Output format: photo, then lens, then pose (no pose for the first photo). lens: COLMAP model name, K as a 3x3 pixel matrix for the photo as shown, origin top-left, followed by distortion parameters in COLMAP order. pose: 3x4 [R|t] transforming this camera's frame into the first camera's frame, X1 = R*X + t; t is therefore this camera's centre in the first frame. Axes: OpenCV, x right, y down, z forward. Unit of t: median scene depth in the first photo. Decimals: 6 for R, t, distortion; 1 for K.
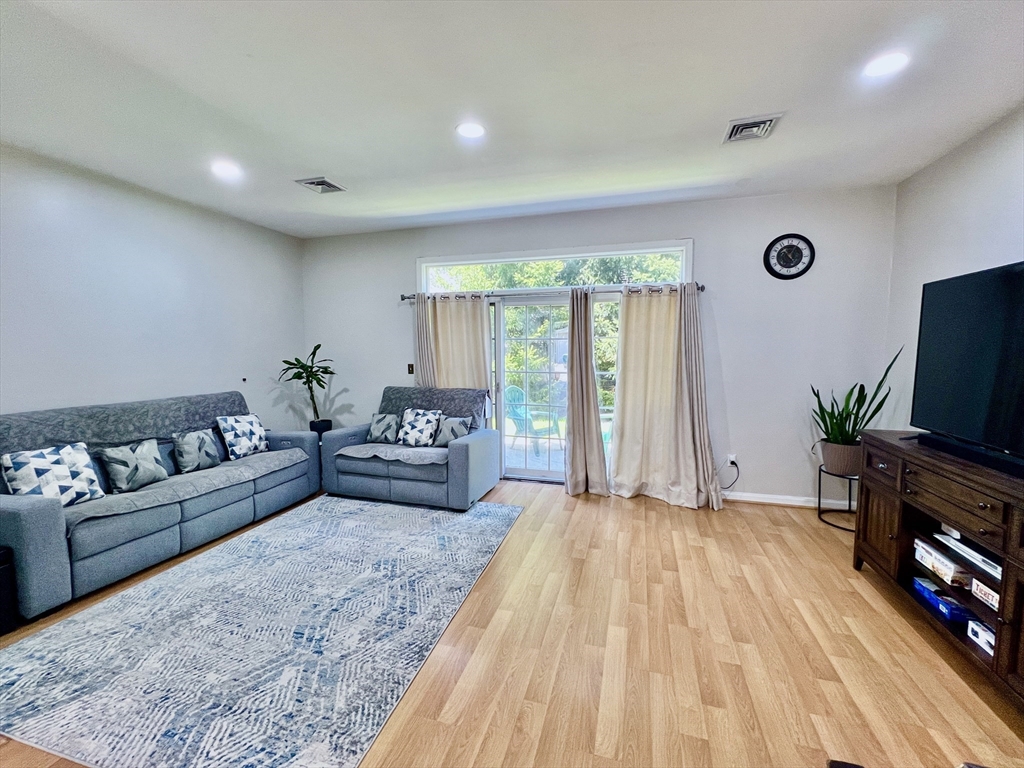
lens RADIAL K [[425.6, 0, 512.5], [0, 425.6, 382.8], [0, 0, 1]] dist [-0.001180, 0.000206]
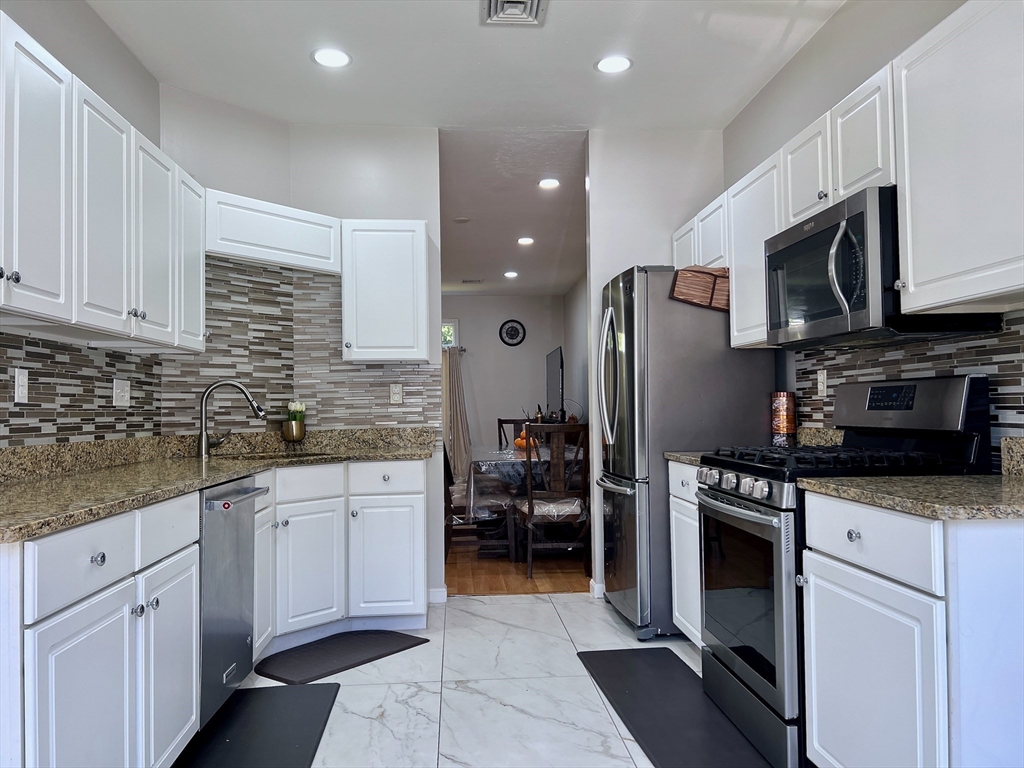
lens RADIAL K [[773.0, 0, 518.1], [0, 773.0, 388.3], [0, 0, 1]] dist [0.047193, -0.036175]
pose [[0.929781, -0.002027, 0.368107, -0.455230], [0.040391, 0.994509, -0.096545, 0.218131], [-0.365890, 0.104634, 0.924757, -1.831321]]
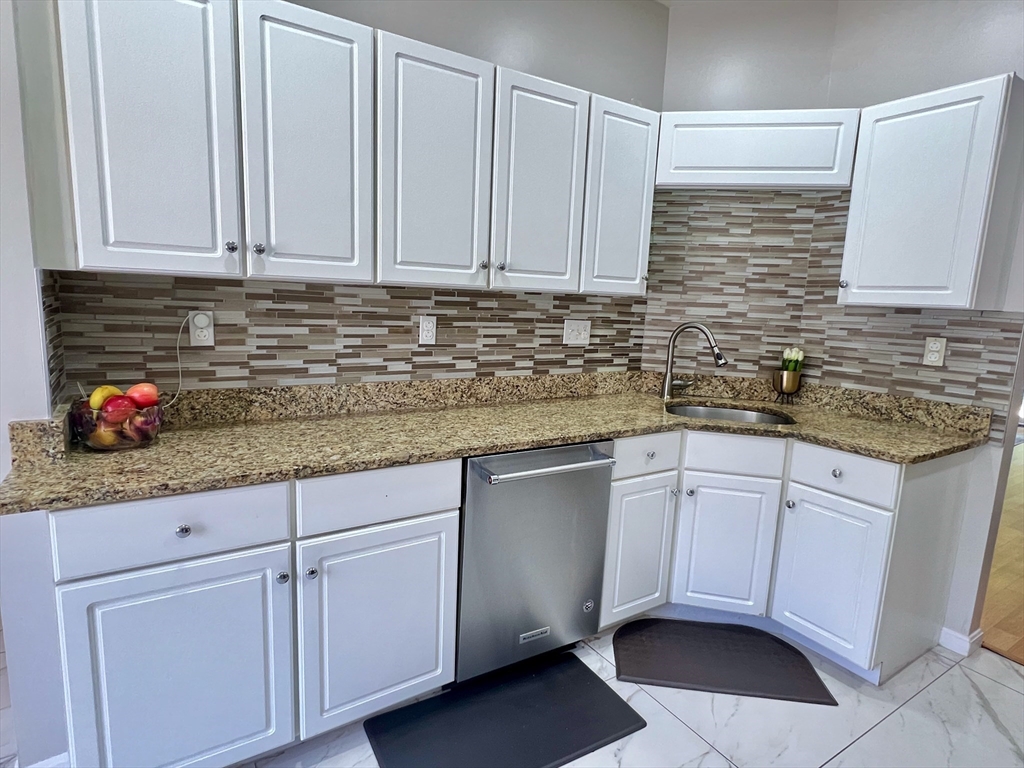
lens RADIAL K [[555.4, 0, 516.1], [0, 555.4, 386.4], [0, 0, 1]] dist [-0.004798, 0.002792]
pose [[0.756964, 0.135334, -0.639289, -0.125824], [-0.089626, 0.990575, 0.103575, 0.113327], [0.647281, -0.021106, 0.761959, -1.390464]]
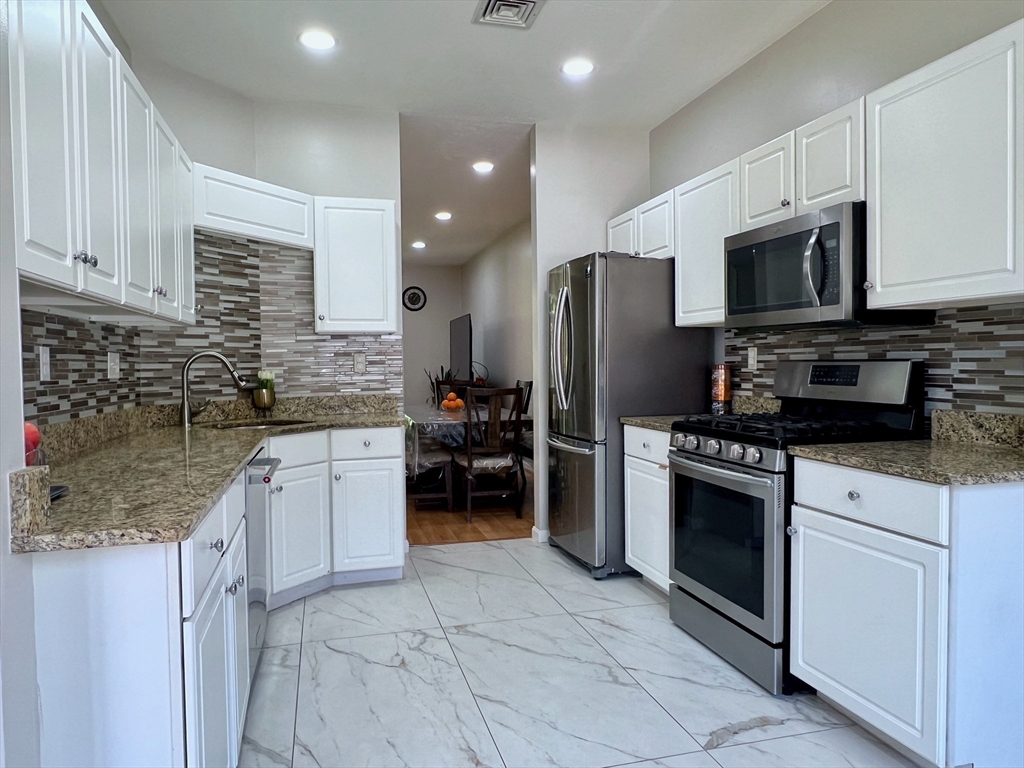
lens RADIAL K [[696.7, 0, 513.0], [0, 696.7, 383.3], [0, 0, 1]] dist [0.004626, 0.001037]
pose [[0.845576, -0.024493, 0.533293, -0.598953], [0.050093, 0.998180, -0.033582, 0.186647], [-0.531500, 0.055111, 0.845264, -1.753895]]
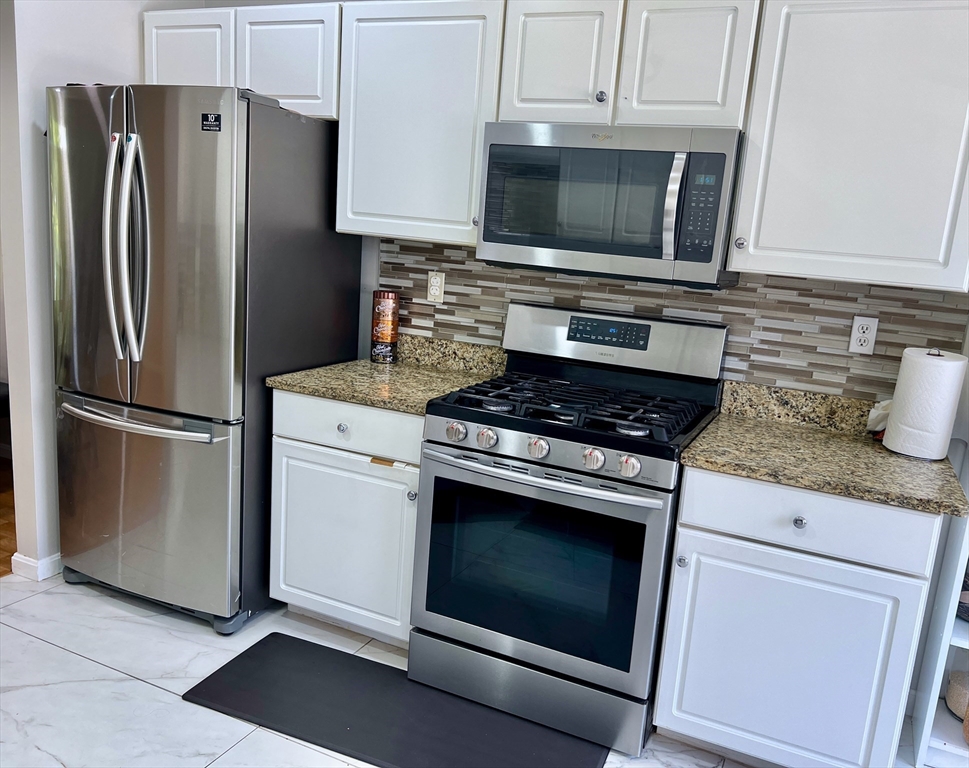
lens RADIAL K [[772.0, 0, 514.1], [0, 772.0, 386.0], [0, 0, 1]] dist [0.058089, -0.036337]
pose [[0.133100, -0.180528, 0.974522, -0.578524], [-0.004785, 0.983142, 0.182779, 0.083041], [-0.991091, -0.028991, 0.129992, -1.261725]]
